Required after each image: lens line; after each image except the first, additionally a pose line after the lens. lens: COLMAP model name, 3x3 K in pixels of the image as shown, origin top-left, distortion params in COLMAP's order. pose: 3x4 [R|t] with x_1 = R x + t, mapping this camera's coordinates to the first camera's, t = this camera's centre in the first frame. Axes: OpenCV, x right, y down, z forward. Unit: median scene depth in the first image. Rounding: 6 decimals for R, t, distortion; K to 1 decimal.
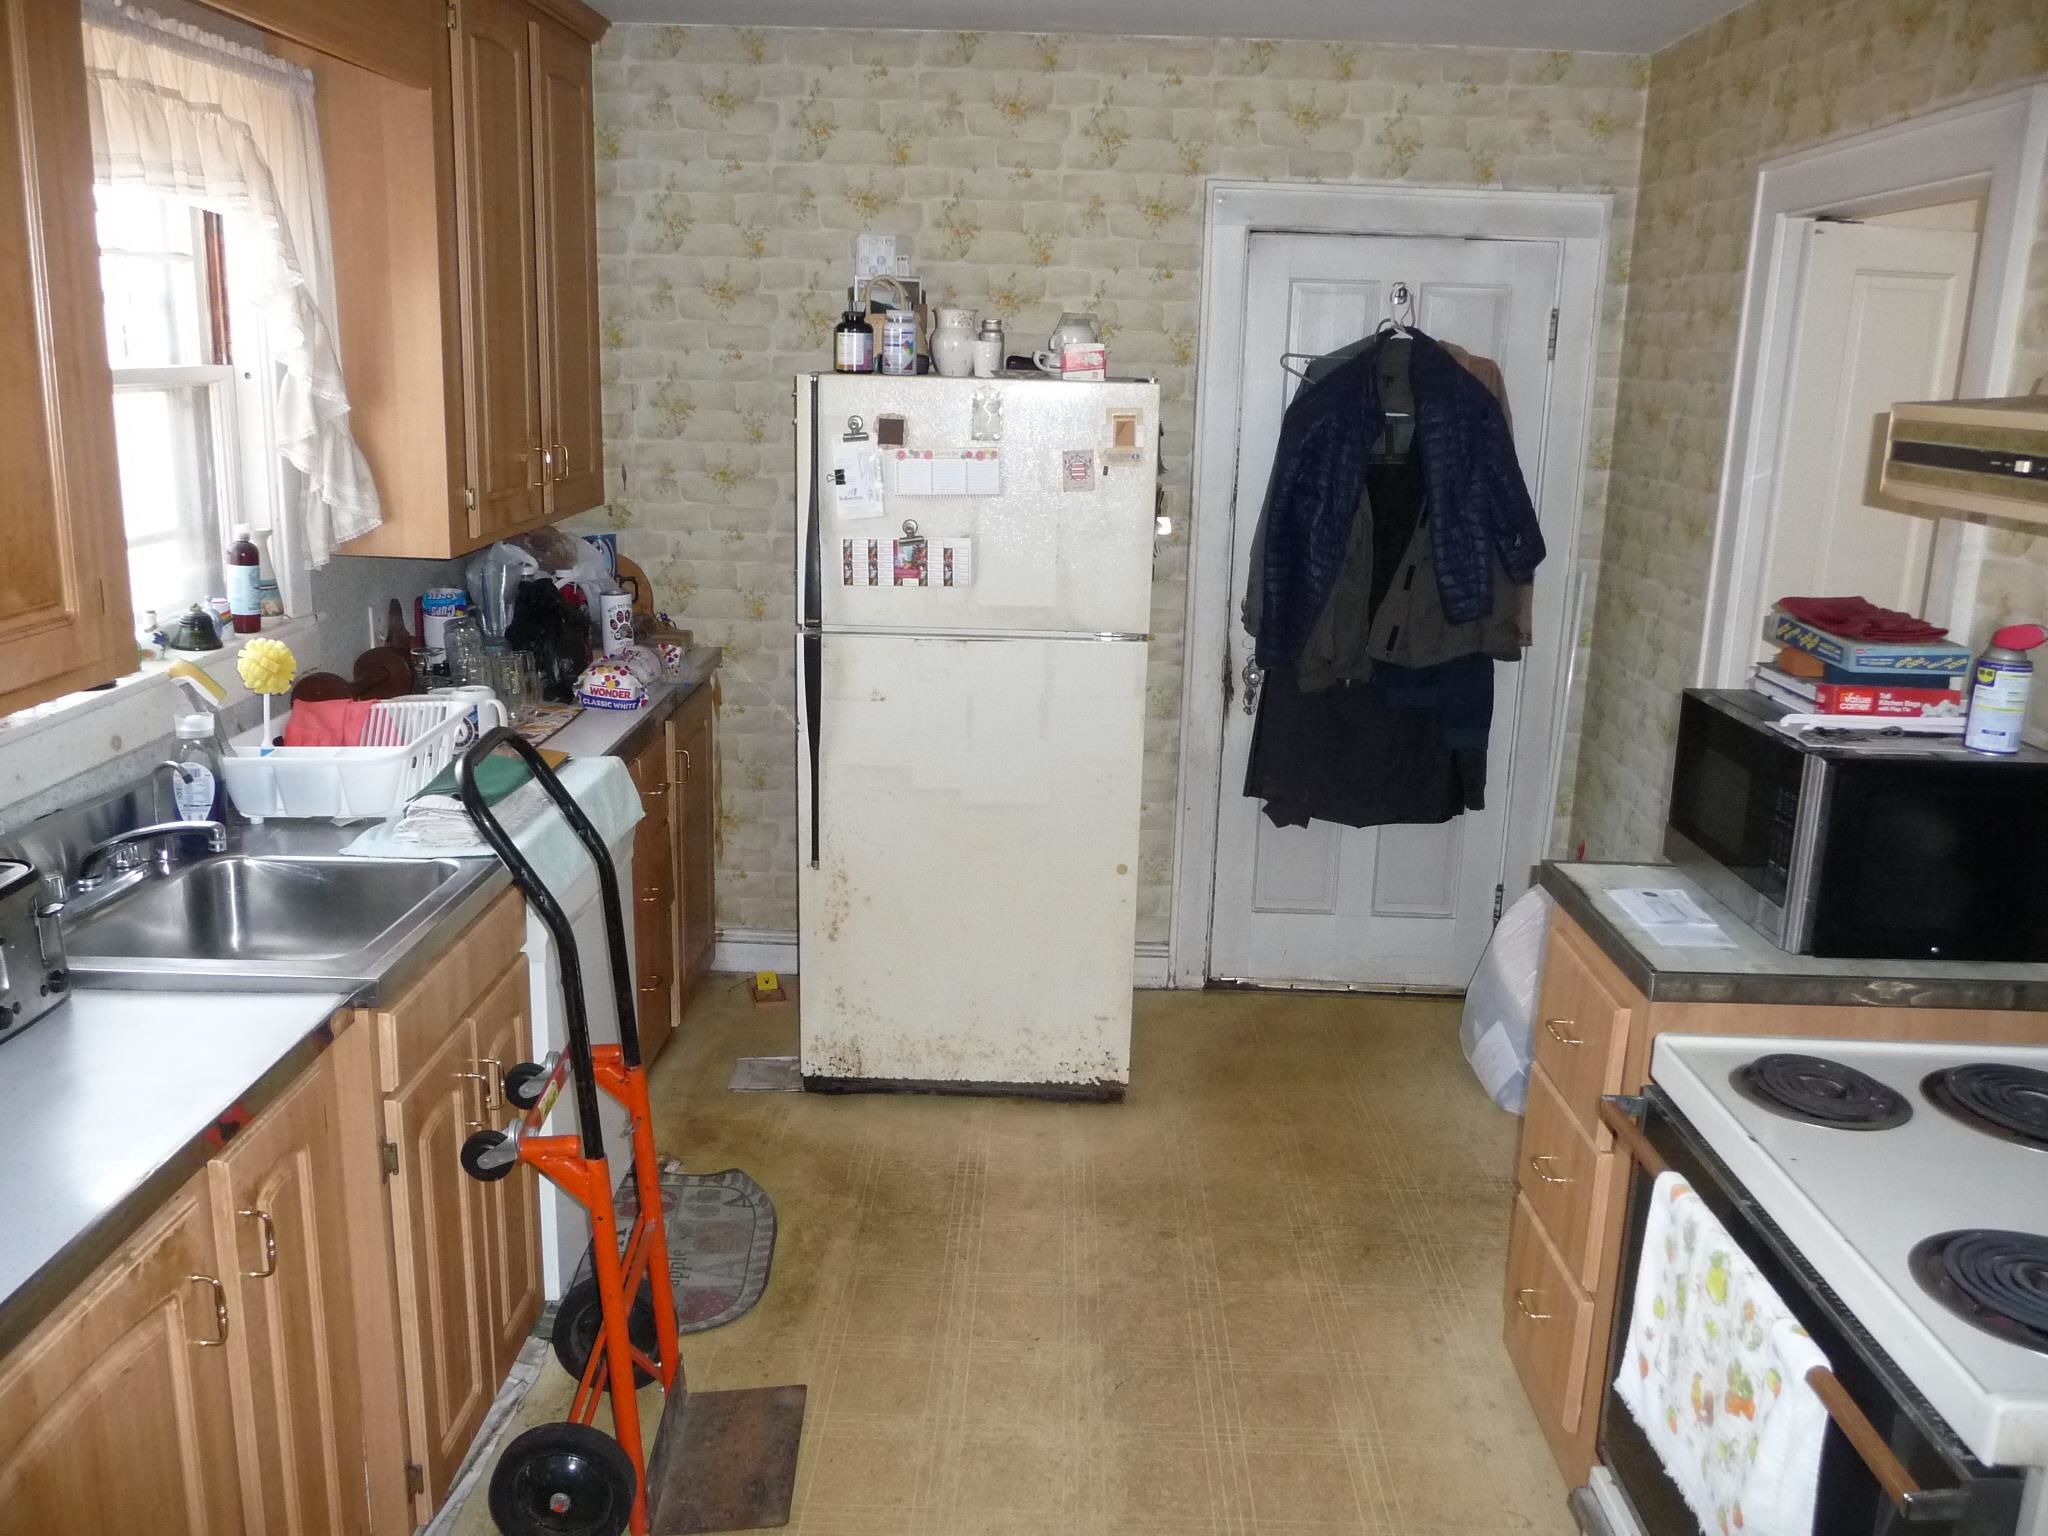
lens RADIAL K [[1707.9, 0, 1014.5], [0, 1707.9, 763.1], [0, 0, 1]] dist [-0.045387, 0.041939]
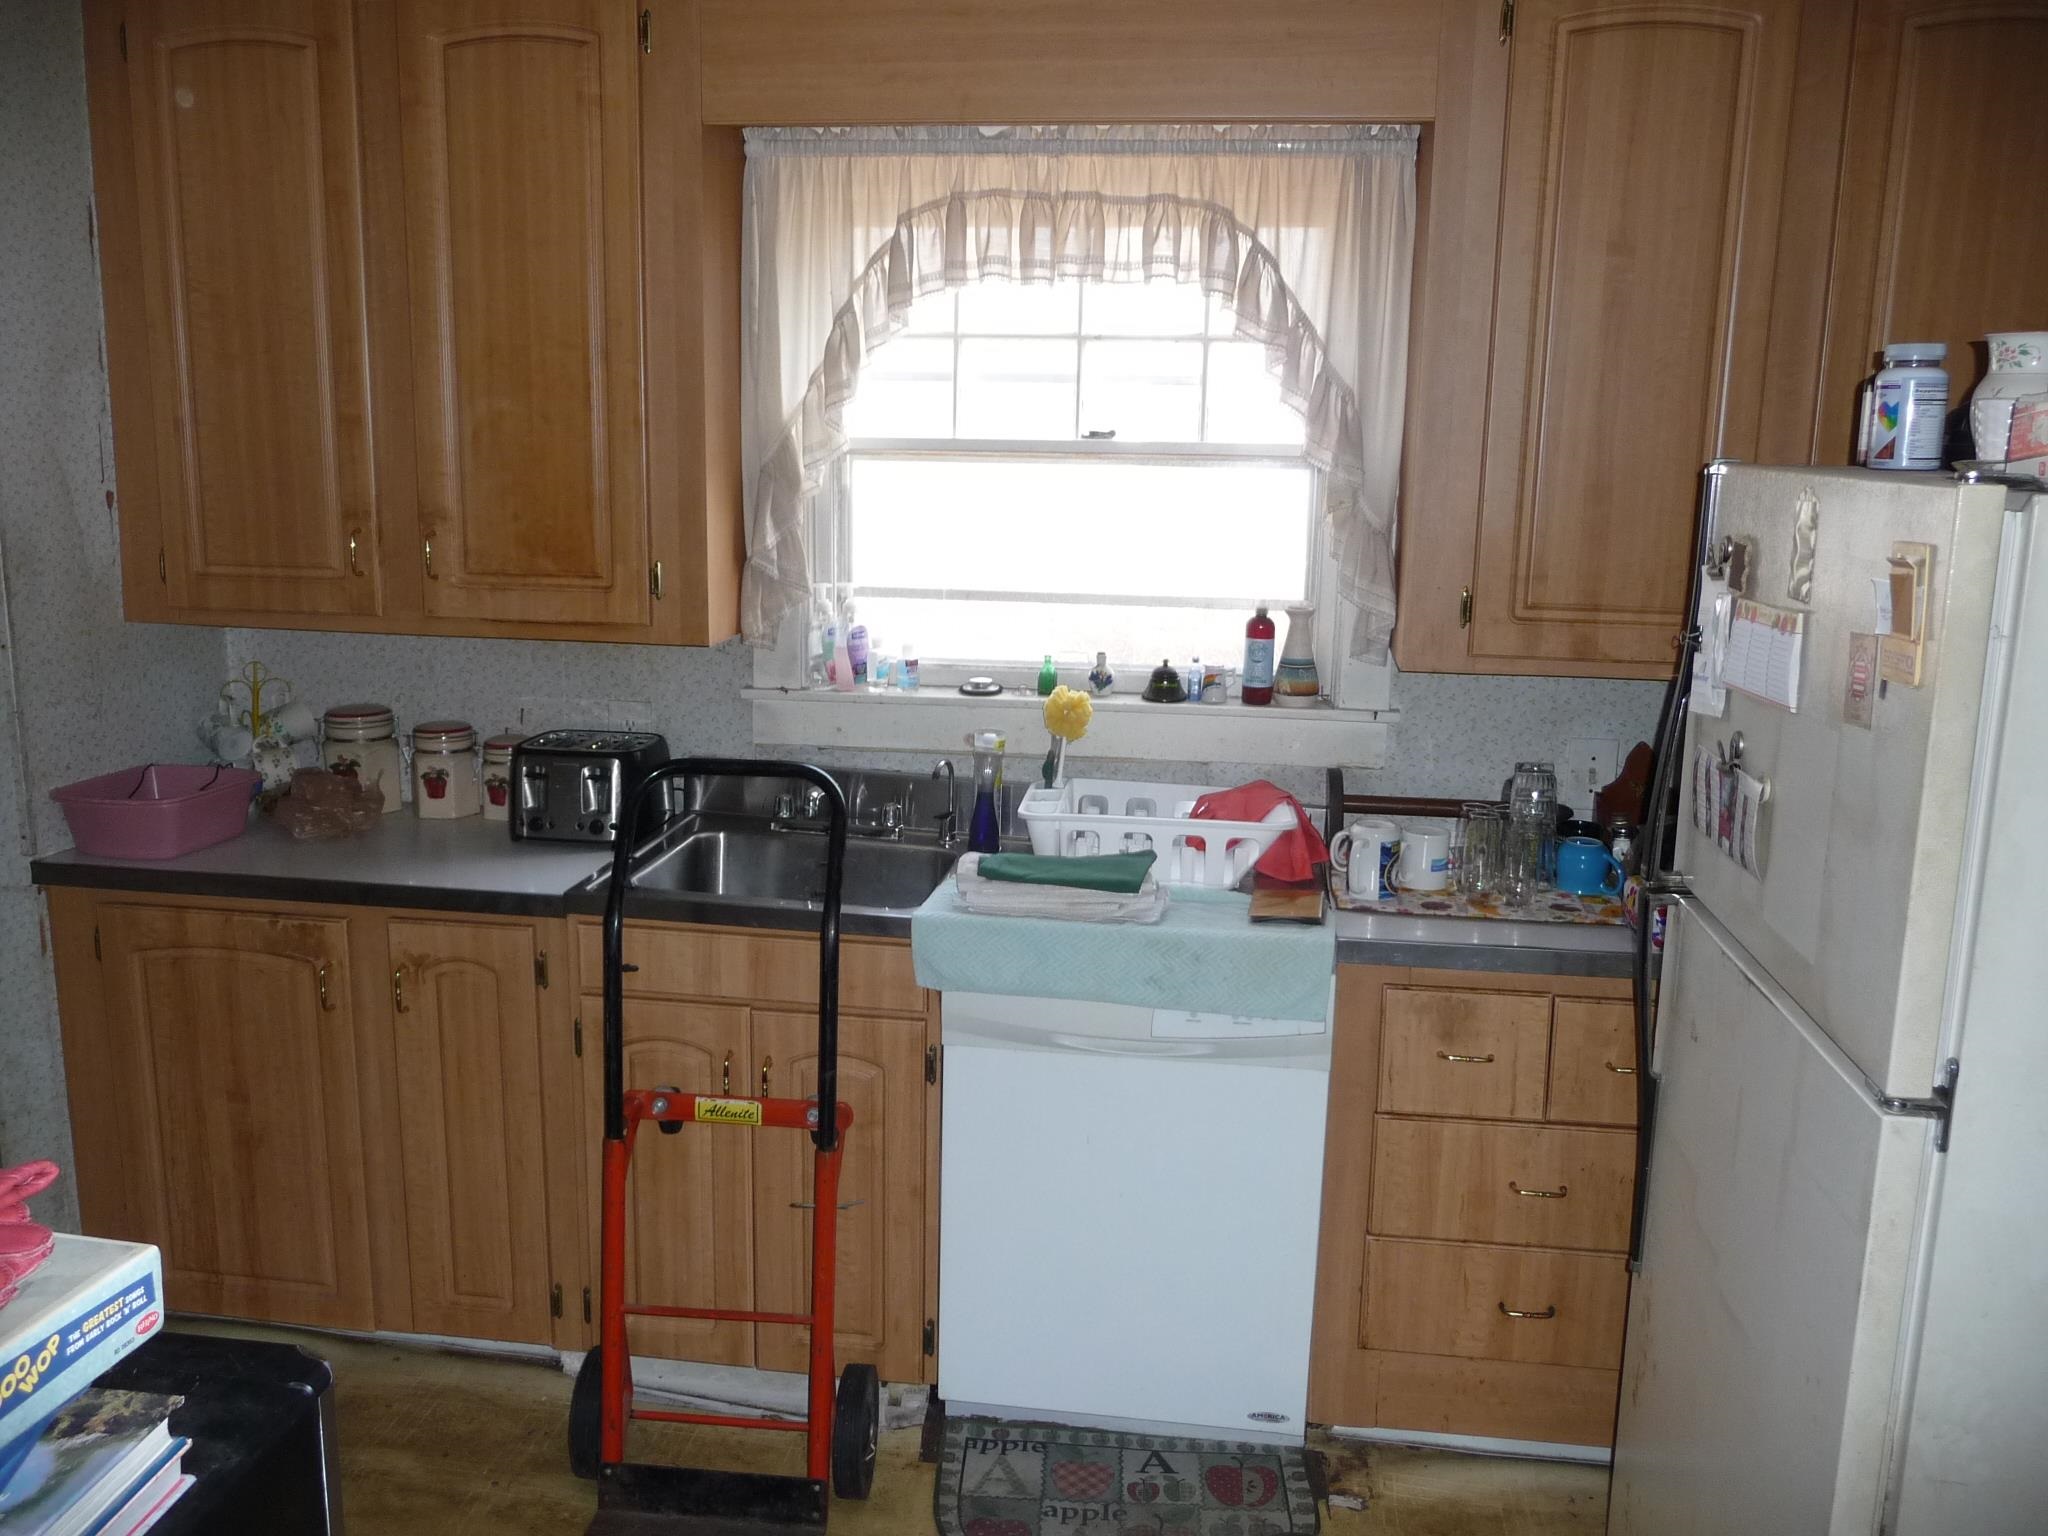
lens RADIAL K [[1707.9, 0, 1009.0], [0, 1707.9, 762.9], [0, 0, 1]] dist [-0.045387, 0.041939]
pose [[-0.112207, 0.171368, -0.978796, 0.481646], [-0.257335, 0.946402, 0.195197, -0.175095], [0.959786, 0.273781, -0.062094, 0.798788]]
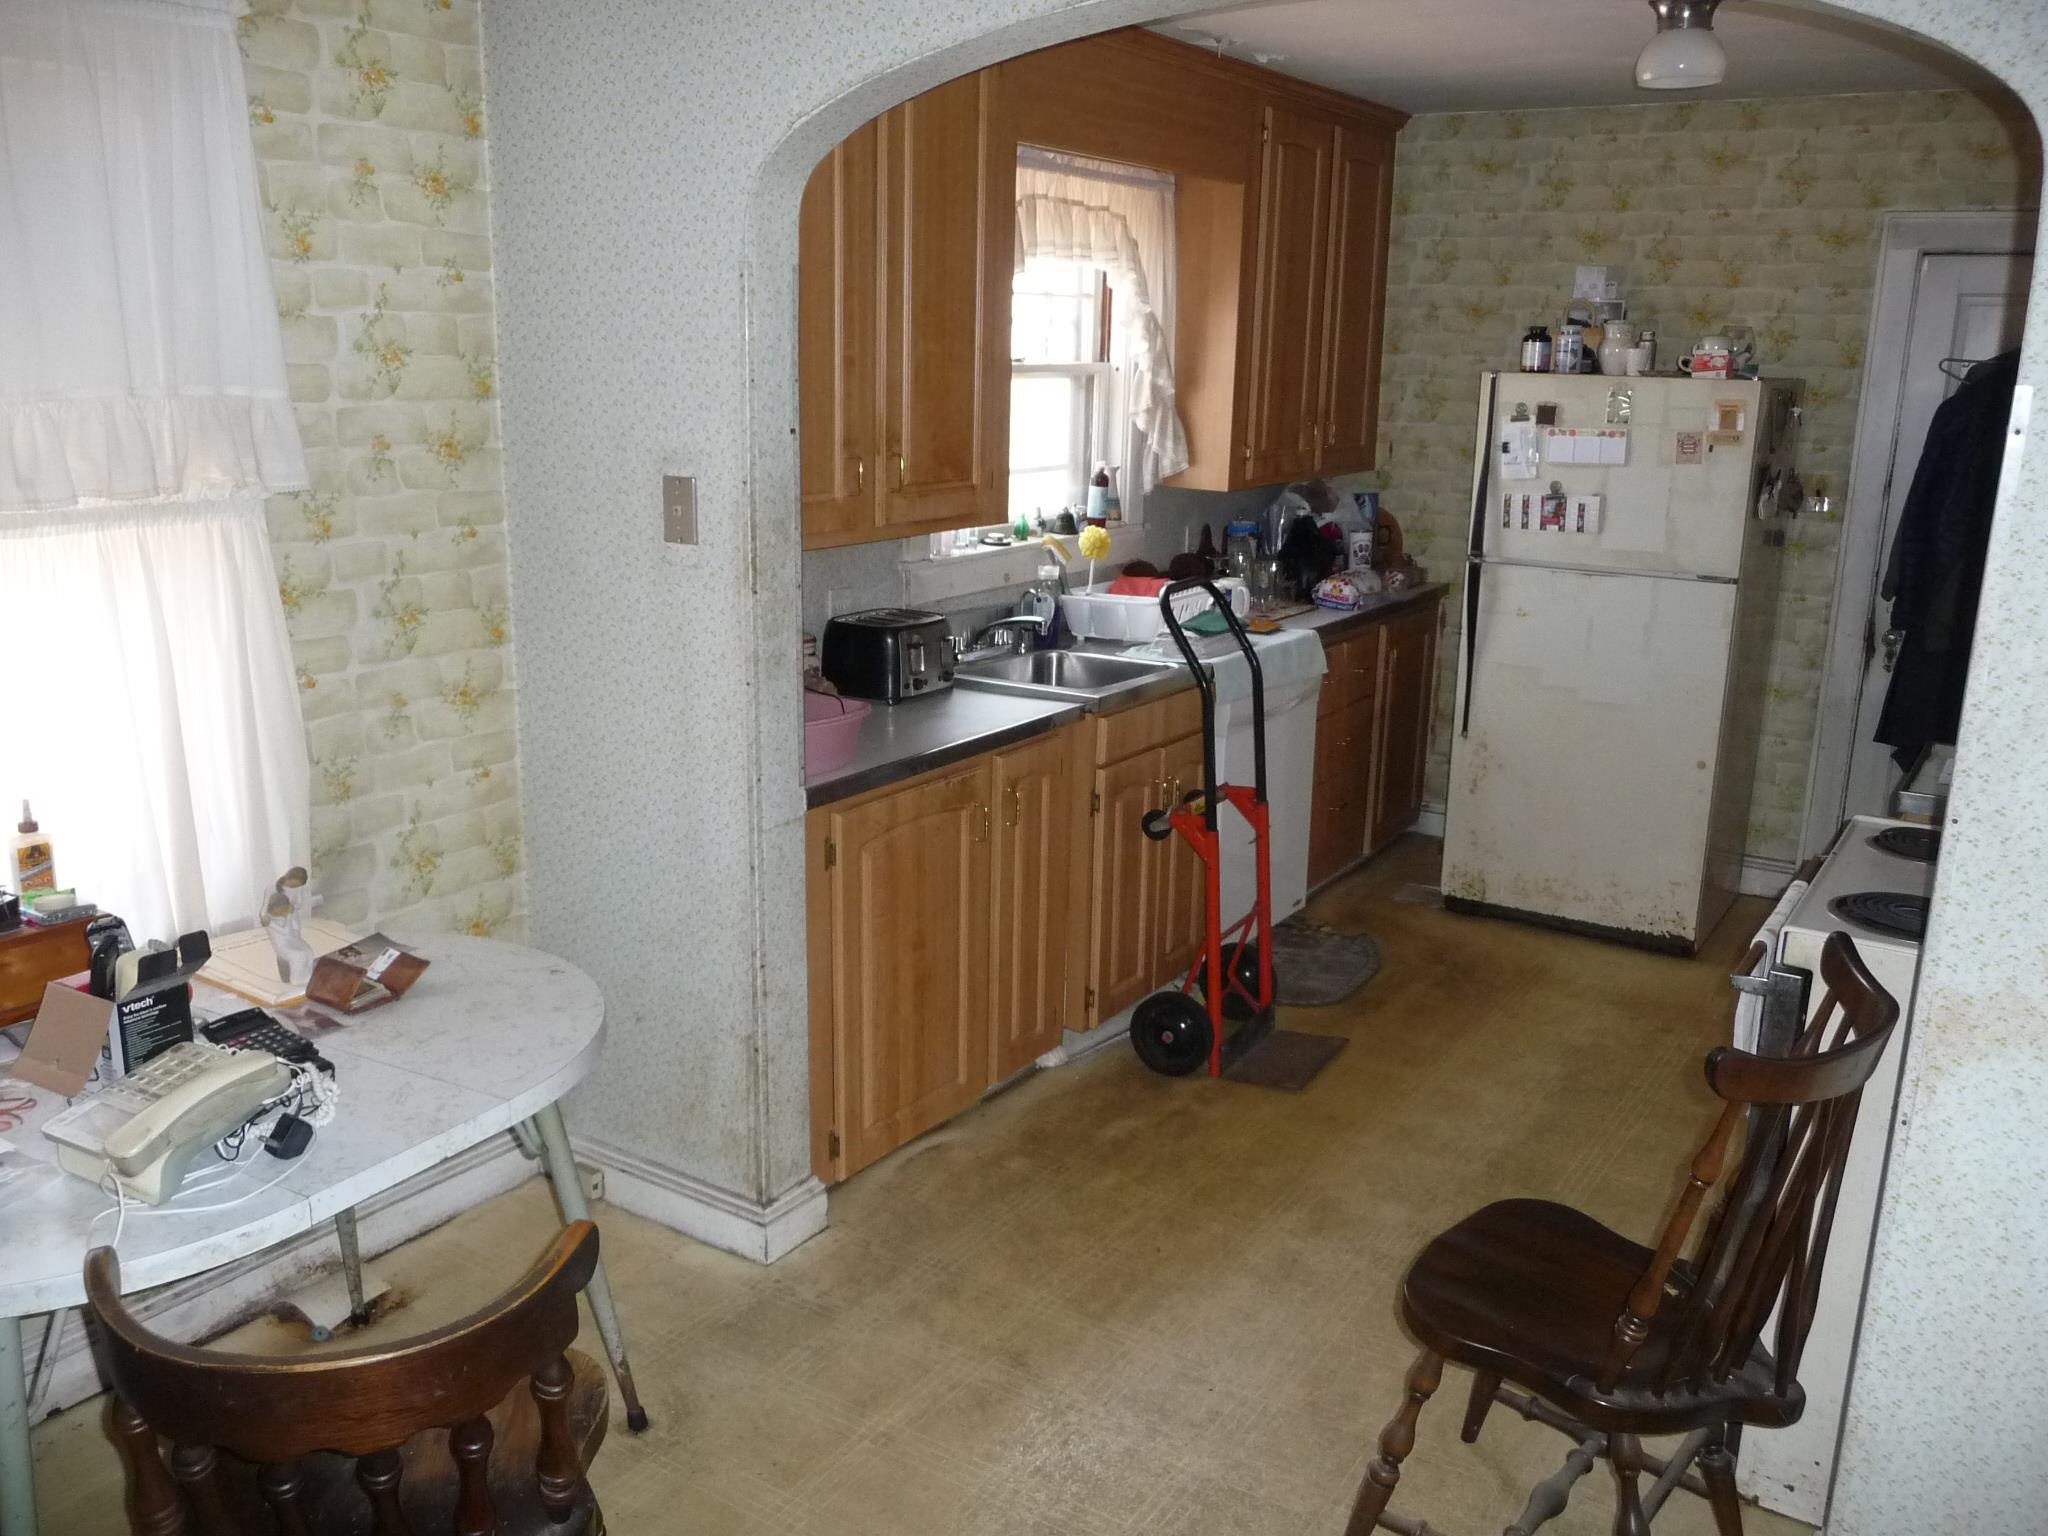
lens RADIAL K [[1707.9, 0, 1009.5], [0, 1707.9, 764.5], [0, 0, 1]] dist [-0.045387, 0.041939]
pose [[0.847844, 0.119144, -0.516687, 0.286072], [-0.123136, 0.992031, 0.026697, 0.094098], [0.515750, 0.040988, 0.855758, -0.349709]]
